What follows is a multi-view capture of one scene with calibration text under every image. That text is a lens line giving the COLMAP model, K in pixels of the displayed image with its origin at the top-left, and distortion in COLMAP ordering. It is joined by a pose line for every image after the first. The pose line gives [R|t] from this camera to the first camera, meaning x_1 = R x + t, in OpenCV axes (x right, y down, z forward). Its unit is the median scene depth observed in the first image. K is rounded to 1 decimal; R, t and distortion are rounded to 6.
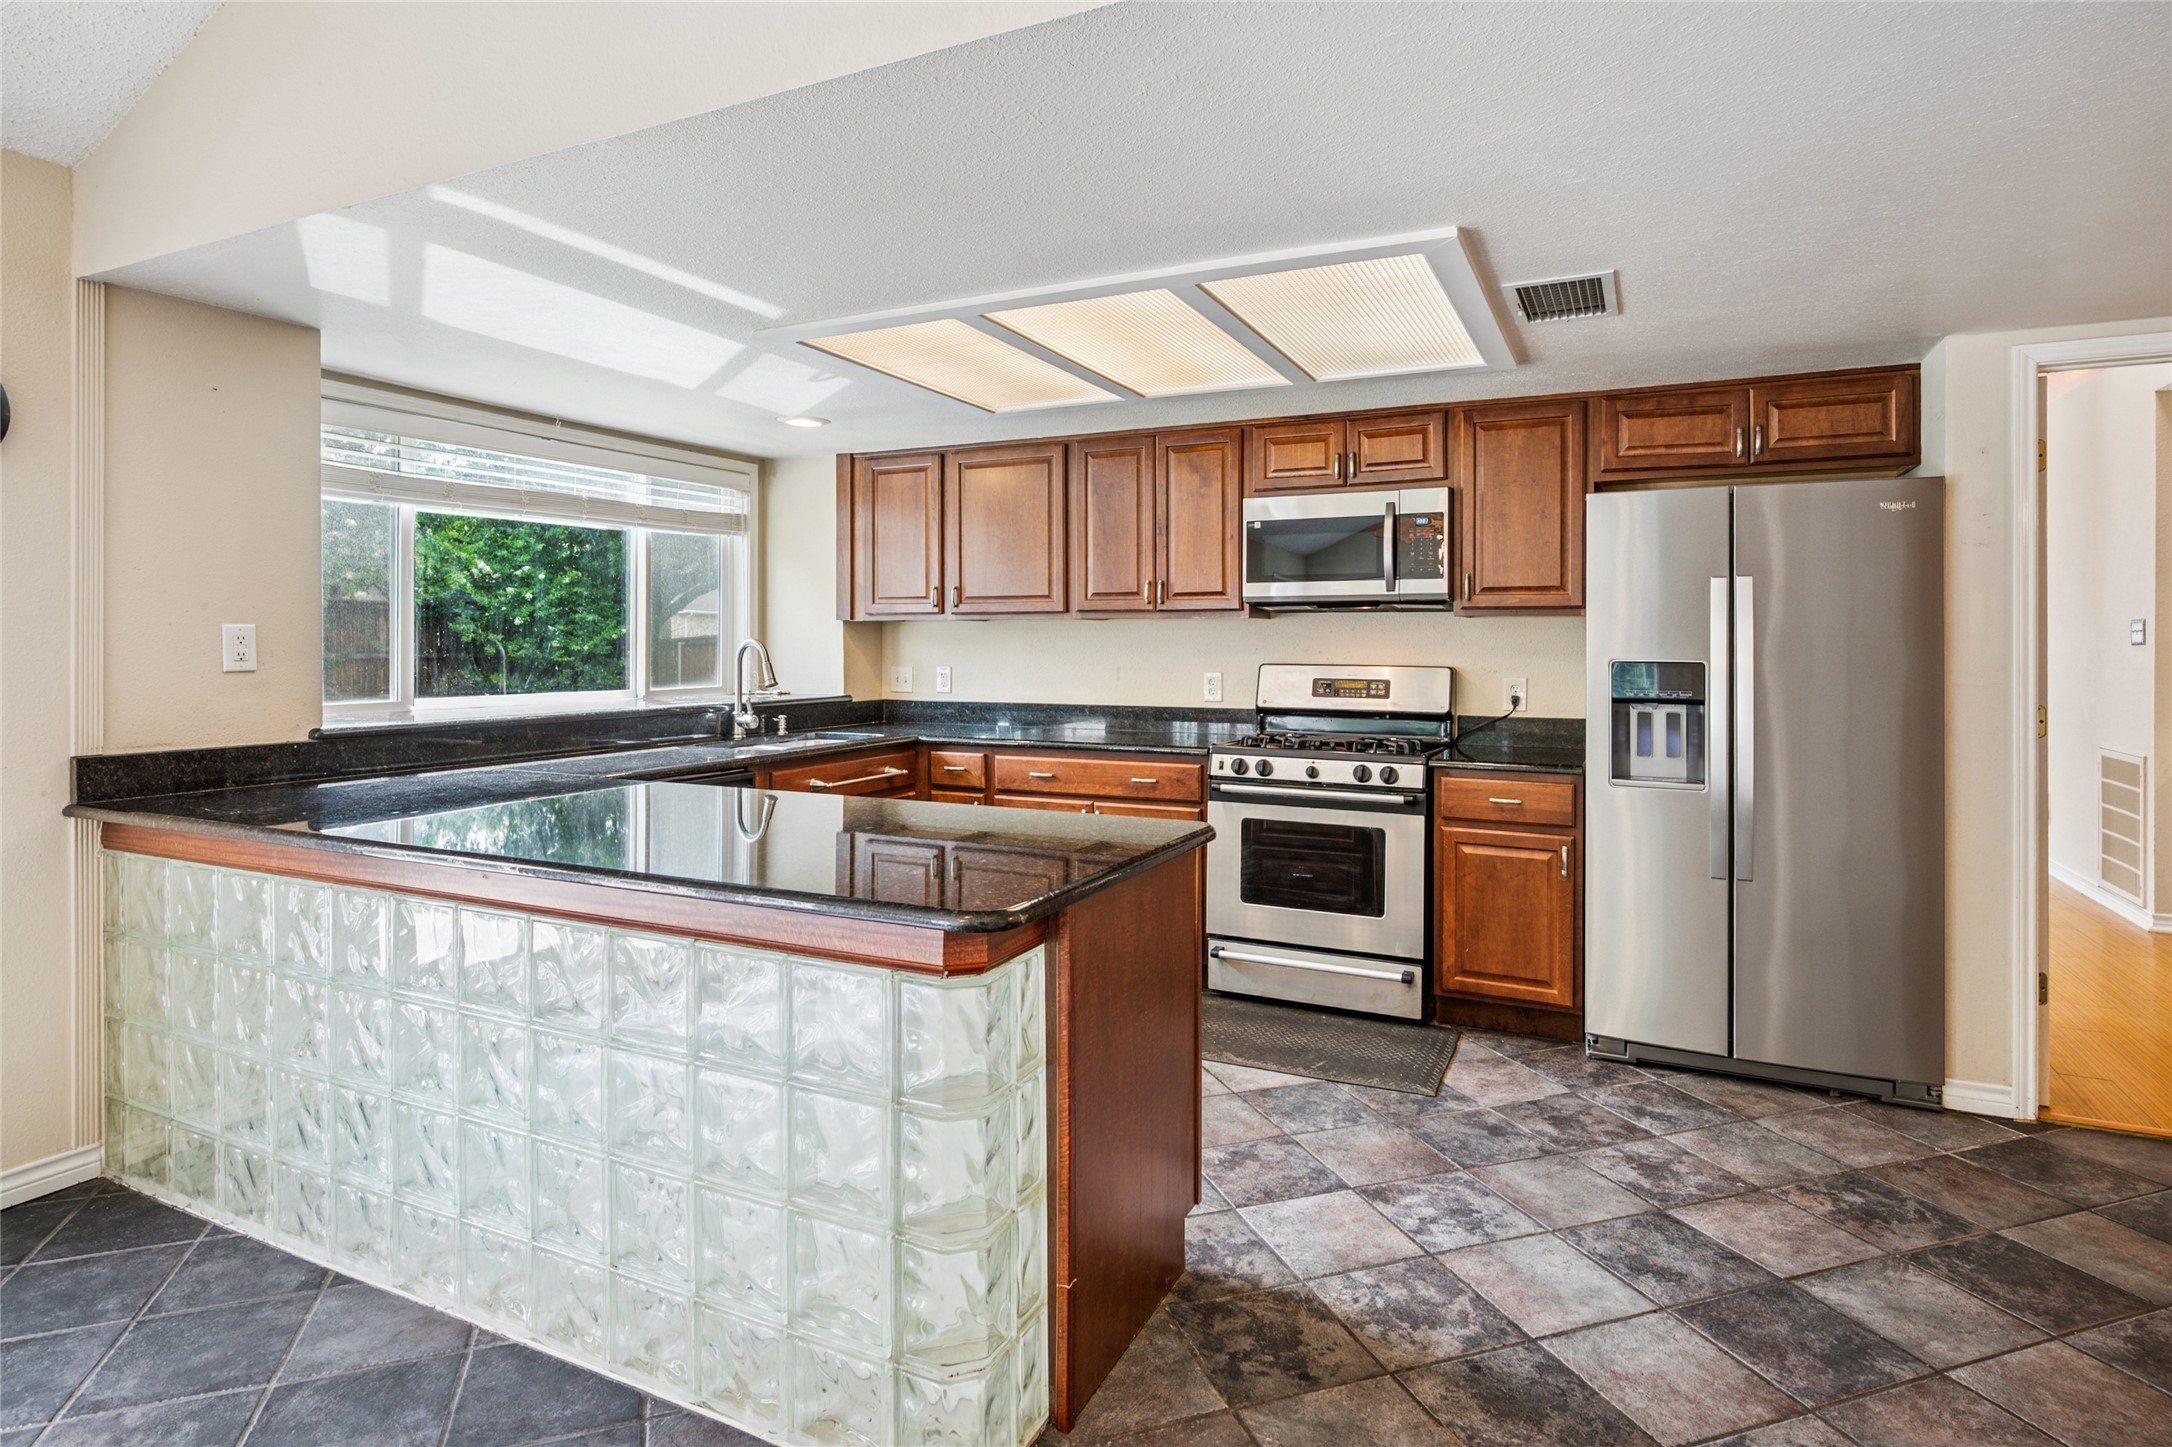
lens RADIAL K [[1159.3, 0, 1099.5], [0, 1159.3, 635.2], [0, 0, 1]] dist [0.002066, 0.000320]
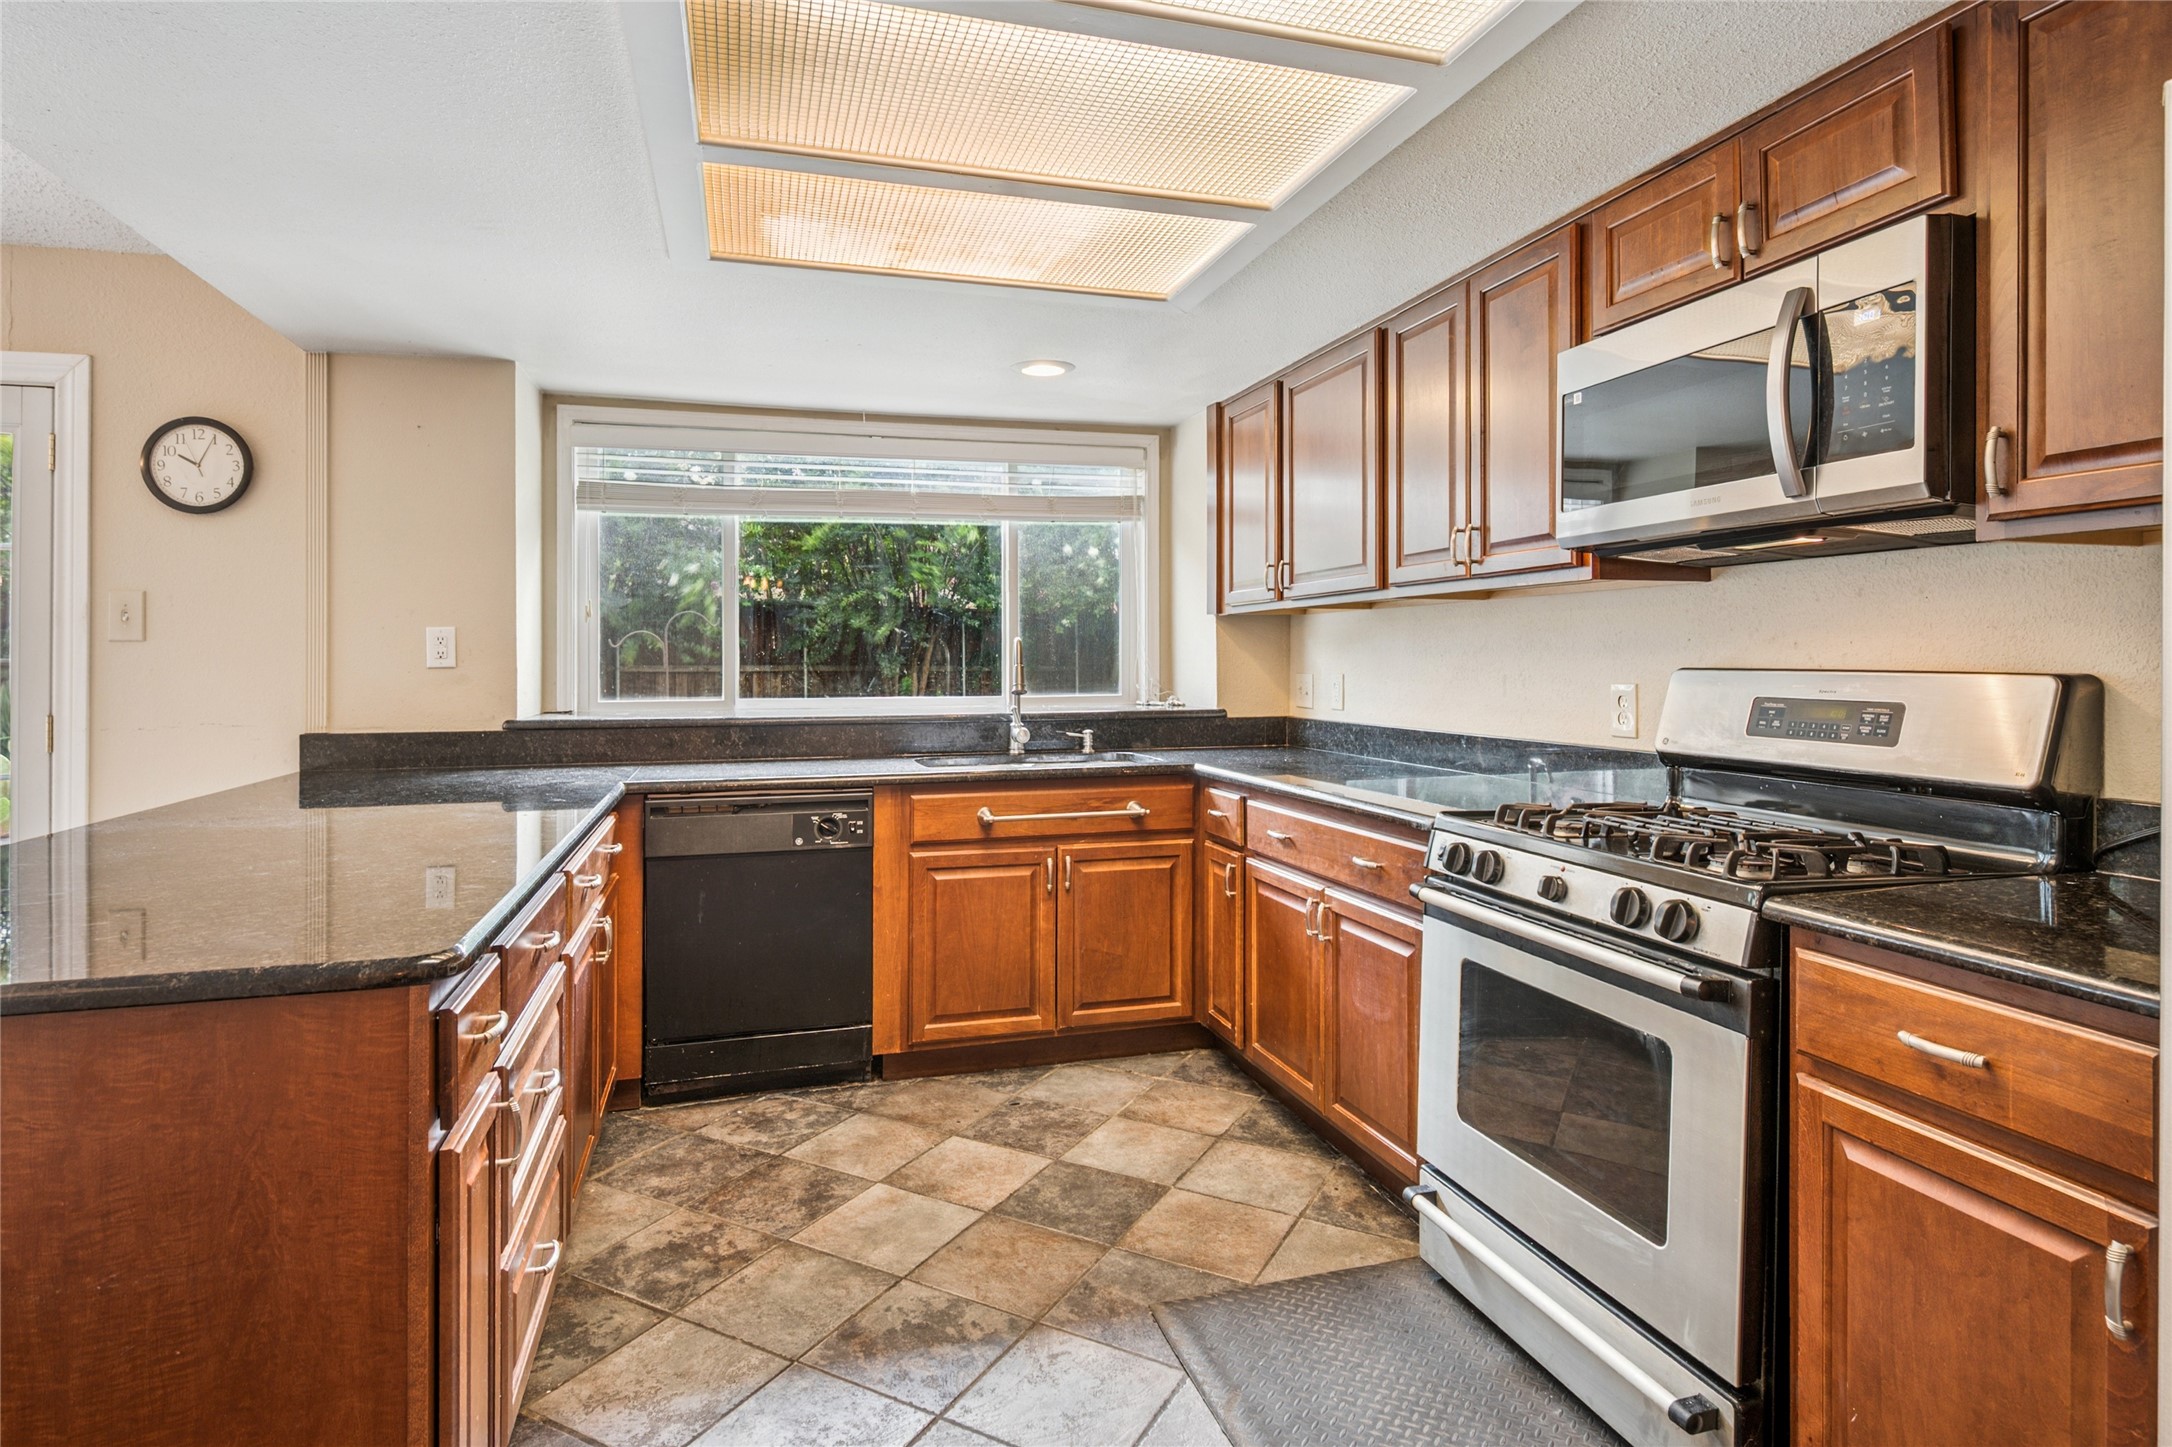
lens RADIAL K [[1159.3, 0, 1066.4], [0, 1159.3, 651.8], [0, 0, 1]] dist [0.002066, 0.000320]
pose [[0.660545, -0.009783, -0.750722, 0.416088], [0.010274, 0.999939, -0.003990, 0.020178], [0.750716, -0.005078, 0.660606, 0.537693]]
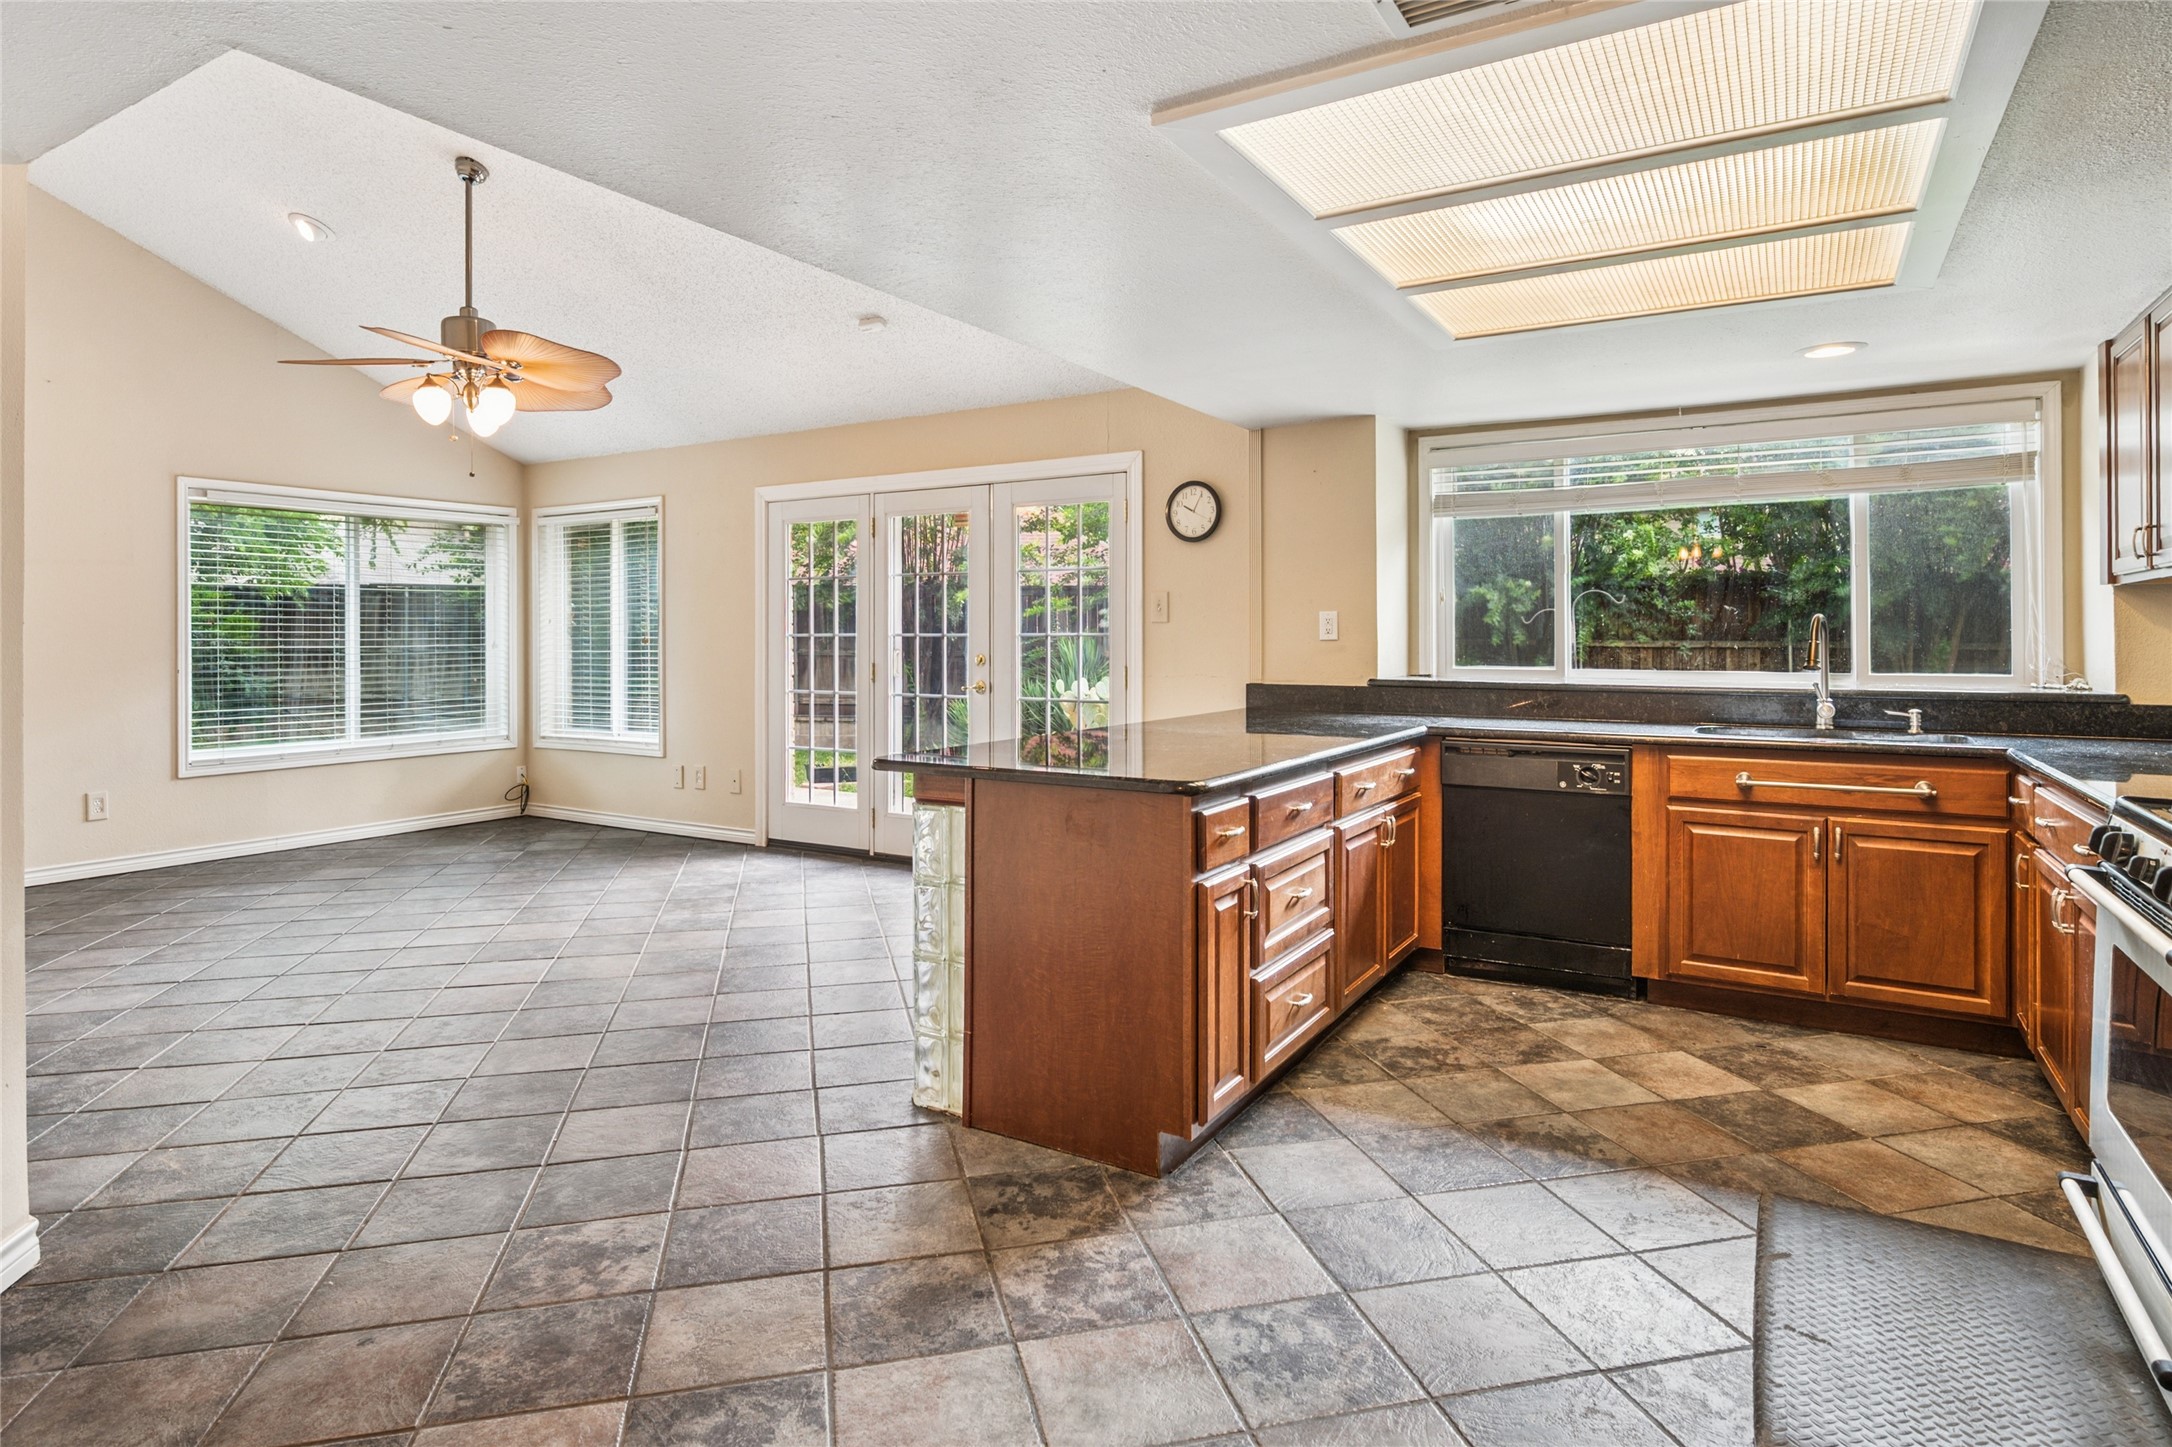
lens RADIAL K [[1159.3, 0, 1083.5], [0, 1159.3, 632.6], [0, 0, 1]] dist [0.002066, 0.000320]
pose [[-0.095350, -0.005342, -0.995429, 0.703666], [0.006203, 0.999963, -0.005961, 0.021652], [0.995425, -0.006743, -0.095313, 0.619971]]
